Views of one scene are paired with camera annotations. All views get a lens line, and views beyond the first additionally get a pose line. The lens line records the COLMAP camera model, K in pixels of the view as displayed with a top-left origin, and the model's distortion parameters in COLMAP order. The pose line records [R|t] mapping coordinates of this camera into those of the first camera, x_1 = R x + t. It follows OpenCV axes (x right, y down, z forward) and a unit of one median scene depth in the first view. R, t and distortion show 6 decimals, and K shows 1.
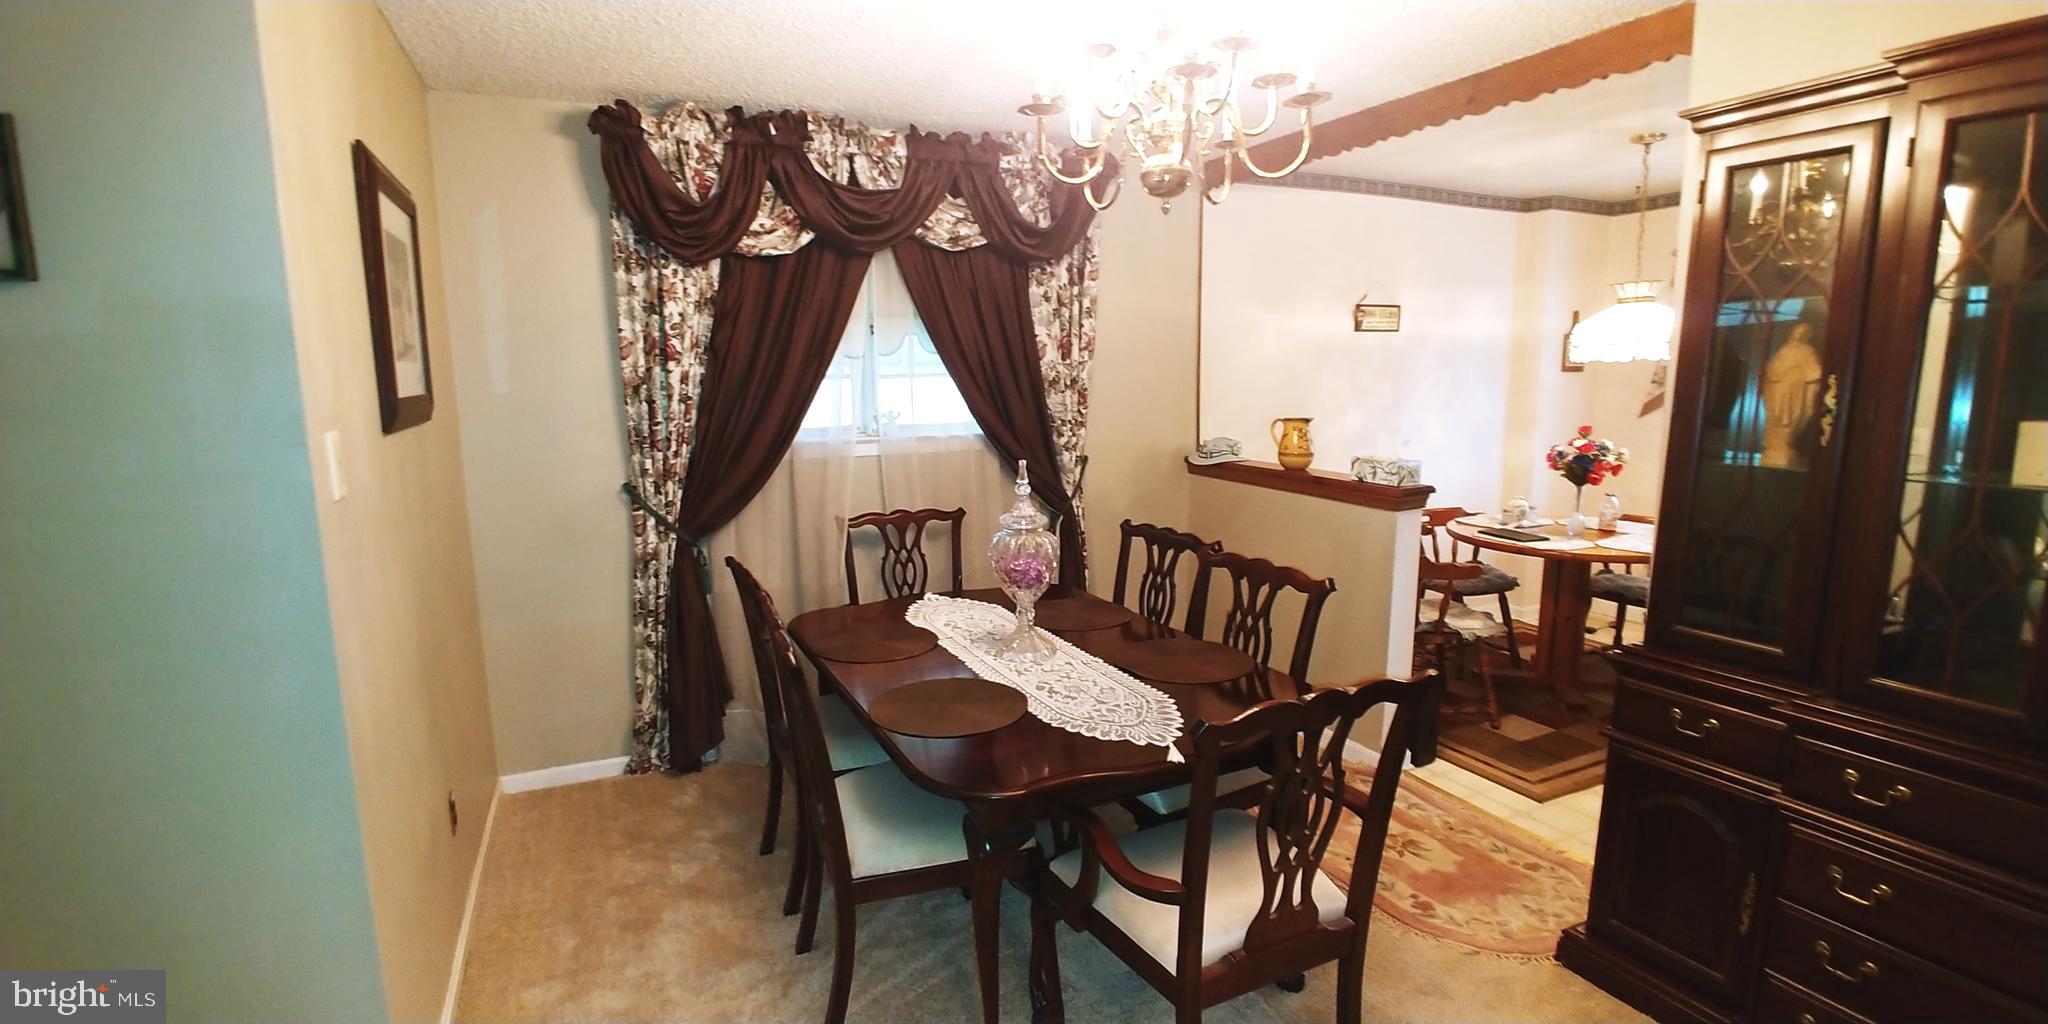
lens RADIAL K [[898.7, 0, 1010.1], [0, 898.7, 516.8], [0, 0, 1]] dist [-0.028062, 0.003298]
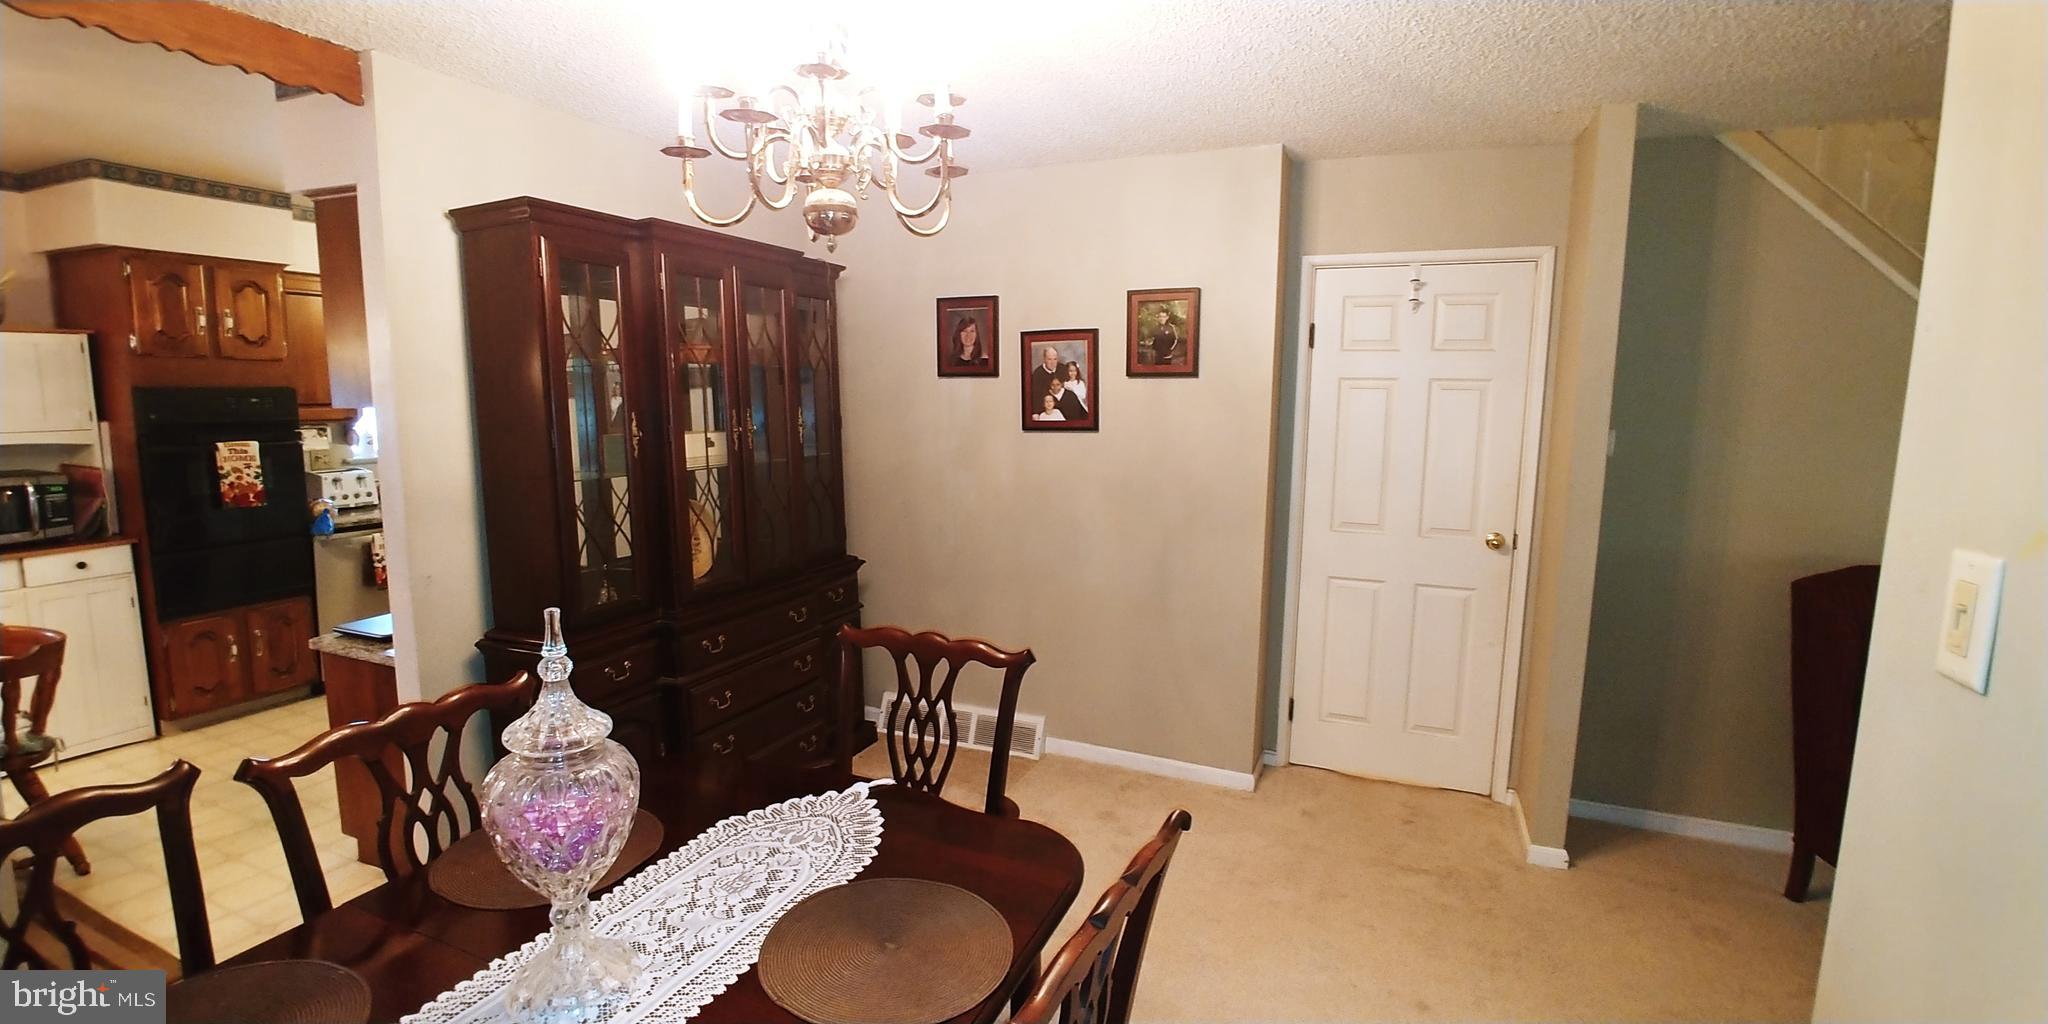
lens RADIAL K [[898.7, 0, 1014.6], [0, 898.7, 512.2], [0, 0, 1]] dist [-0.028062, 0.003298]
pose [[-0.657721, -0.088520, 0.748042, -0.345740], [0.117992, 0.968705, 0.218378, -0.128417], [-0.743963, 0.231895, -0.626693, 0.761318]]
